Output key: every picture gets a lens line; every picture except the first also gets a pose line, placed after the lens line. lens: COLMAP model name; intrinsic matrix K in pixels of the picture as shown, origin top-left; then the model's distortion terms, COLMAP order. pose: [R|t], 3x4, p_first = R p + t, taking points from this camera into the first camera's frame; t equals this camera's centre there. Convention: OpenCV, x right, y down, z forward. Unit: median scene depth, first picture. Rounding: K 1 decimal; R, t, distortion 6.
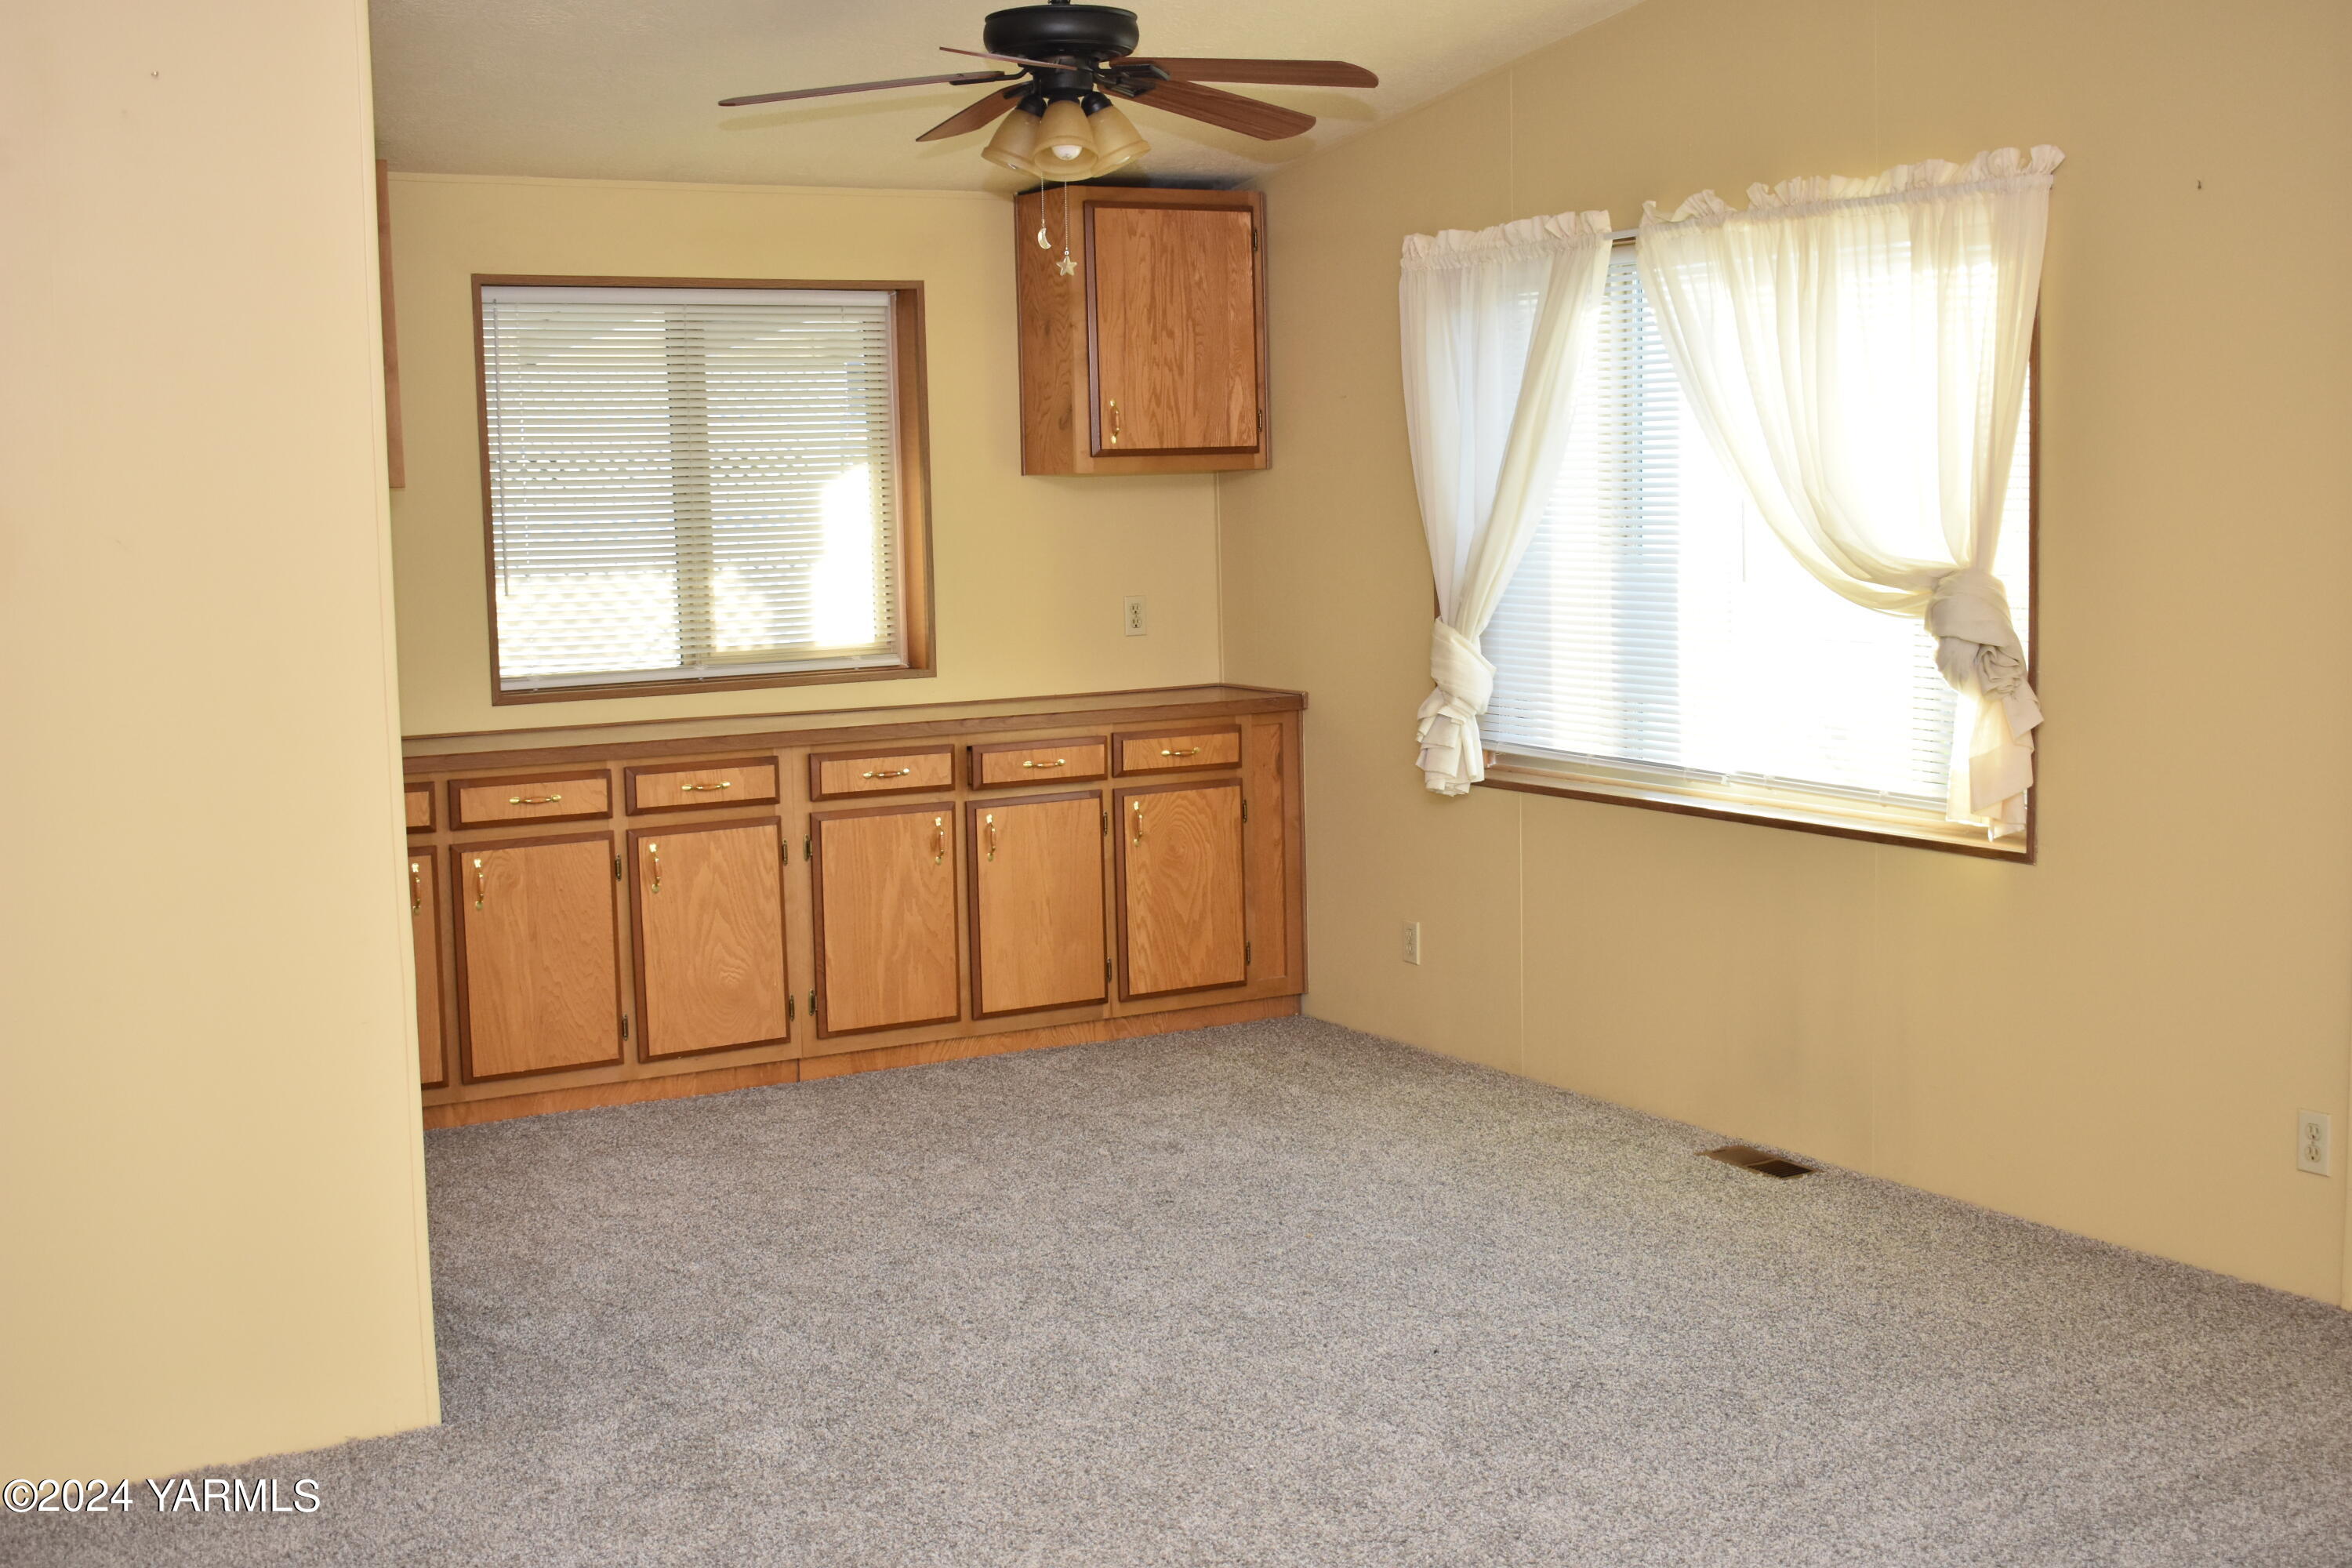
lens RADIAL K [[2729.0, 0, 1176.0], [0, 2729.0, 784.0], [0, 0, 1]] dist [-0.060510, -0.024424]
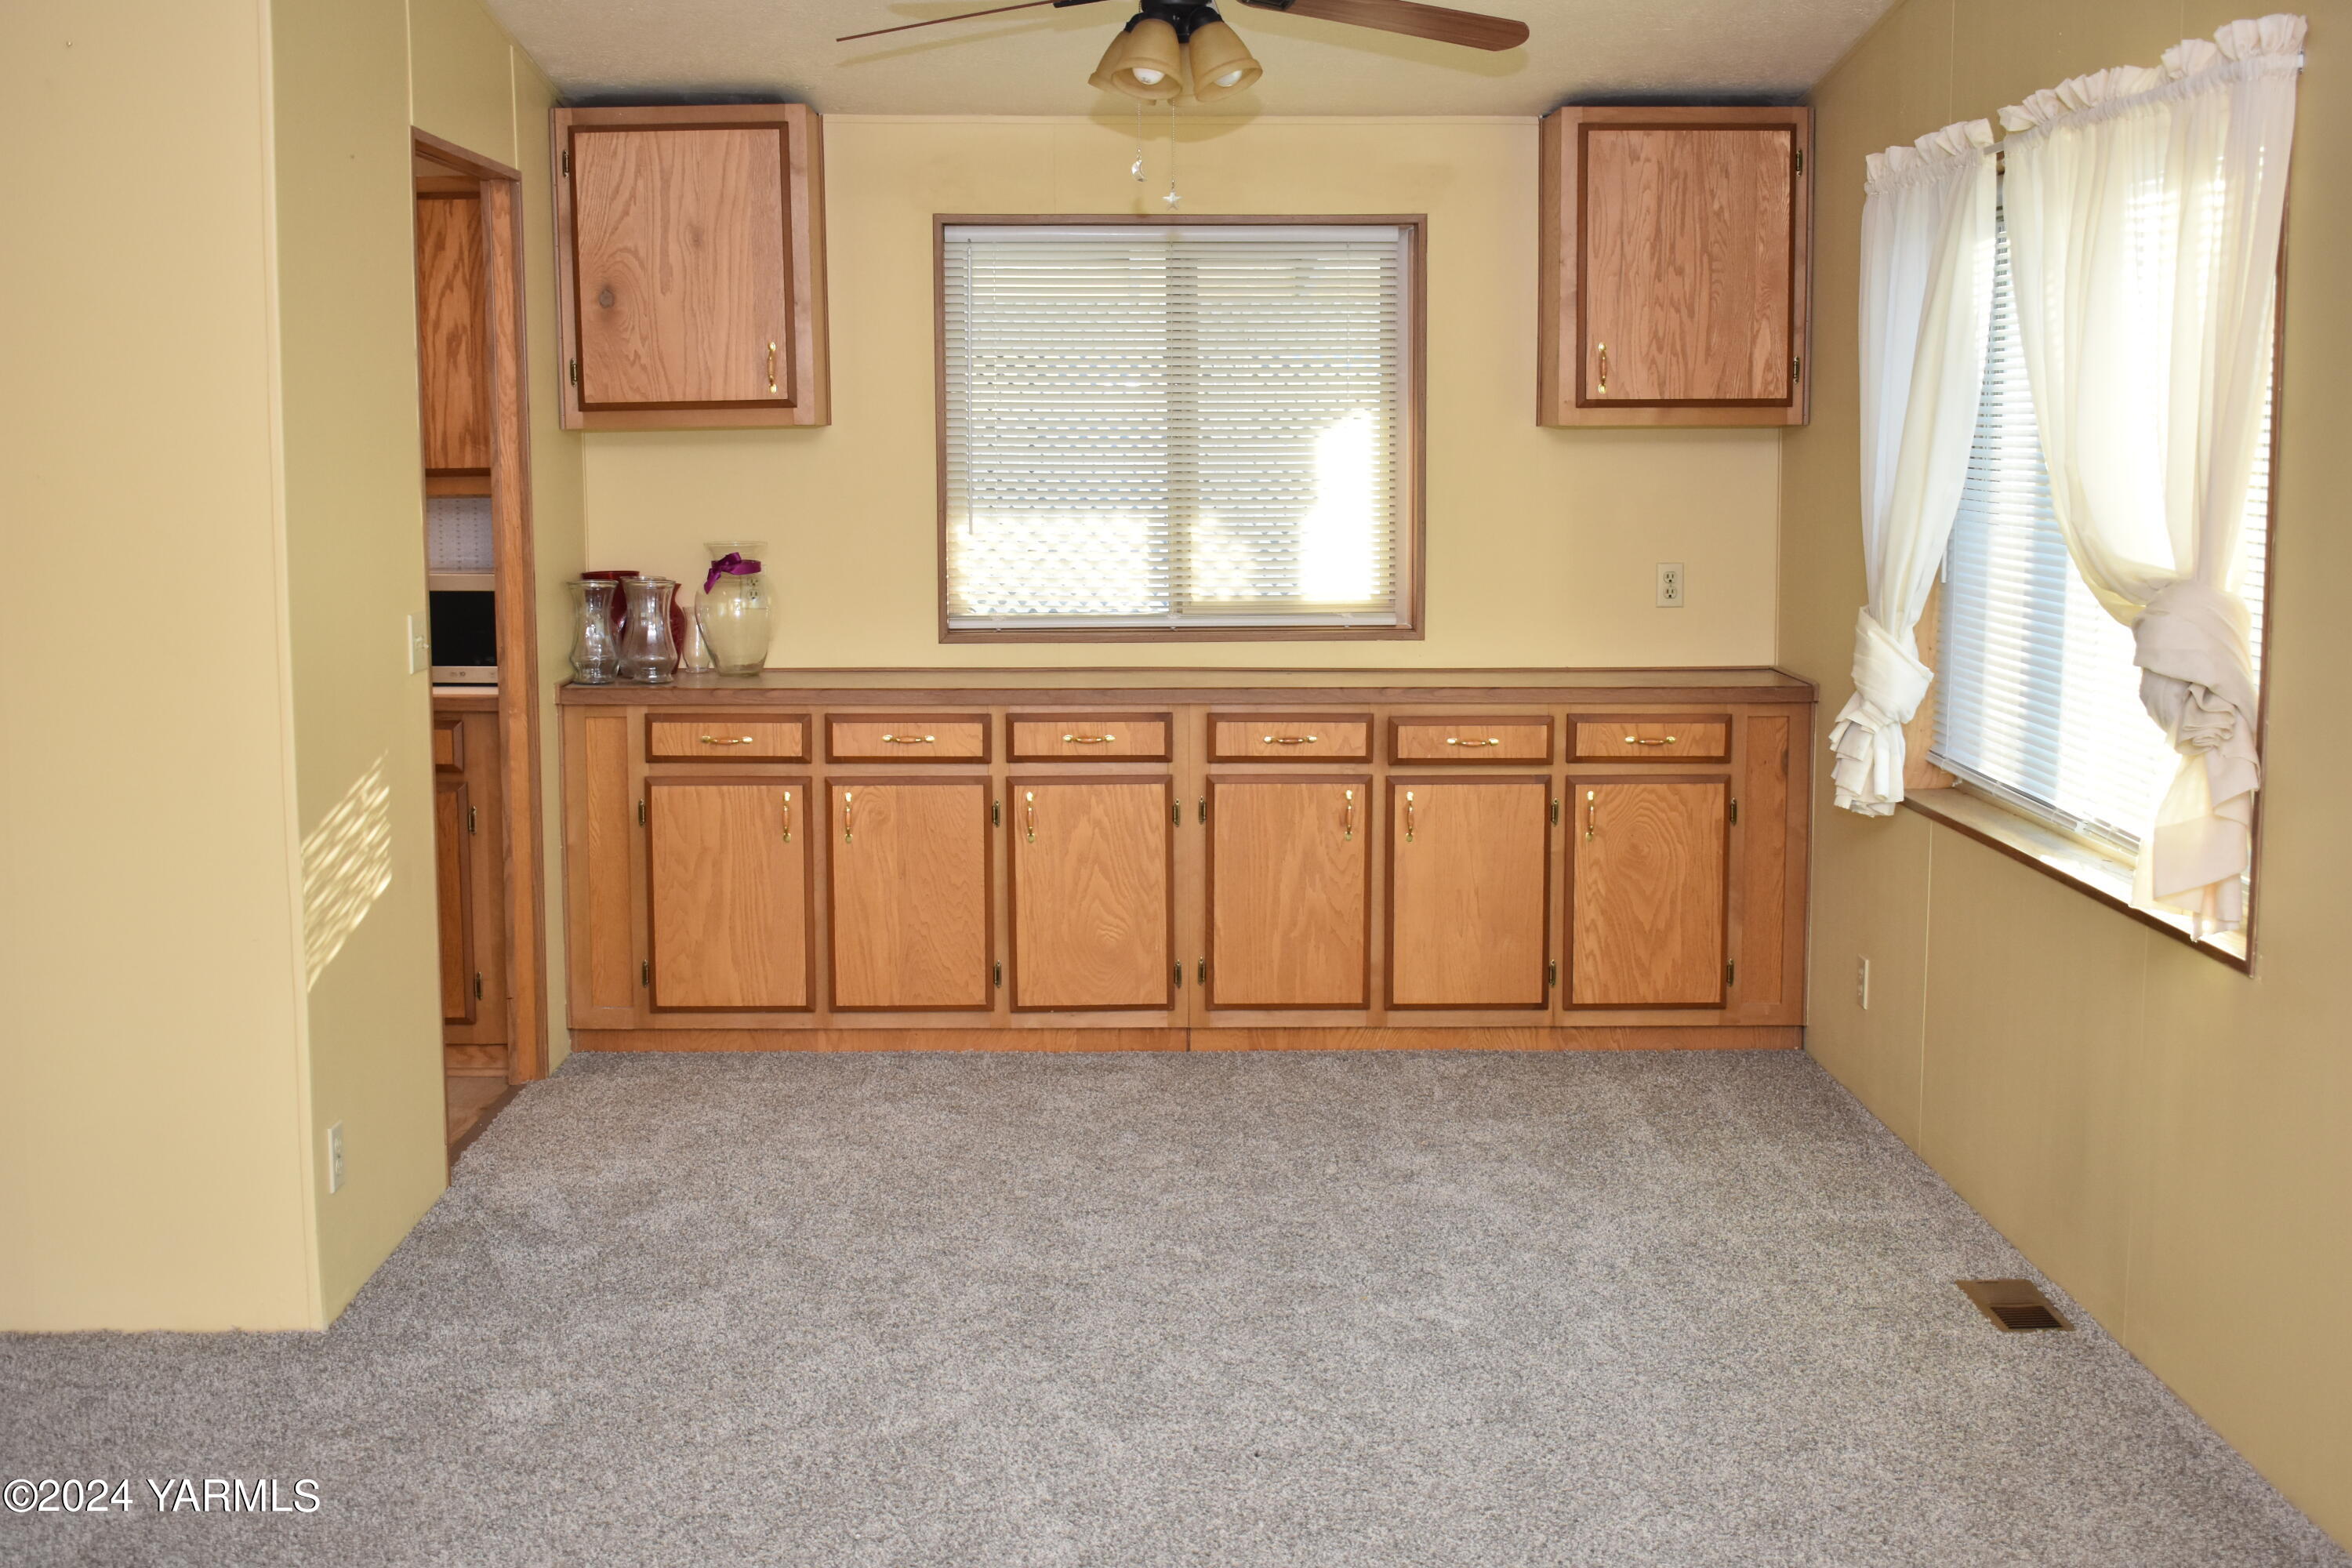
lens RADIAL K [[2729.0, 0, 1176.0], [0, 2729.0, 784.0], [0, 0, 1]] dist [-0.060510, -0.024424]
pose [[0.875254, 0.083650, -0.476374, 0.306196], [-0.071783, 0.996489, 0.043090, -0.025967], [0.478306, -0.003519, 0.878186, 0.149198]]
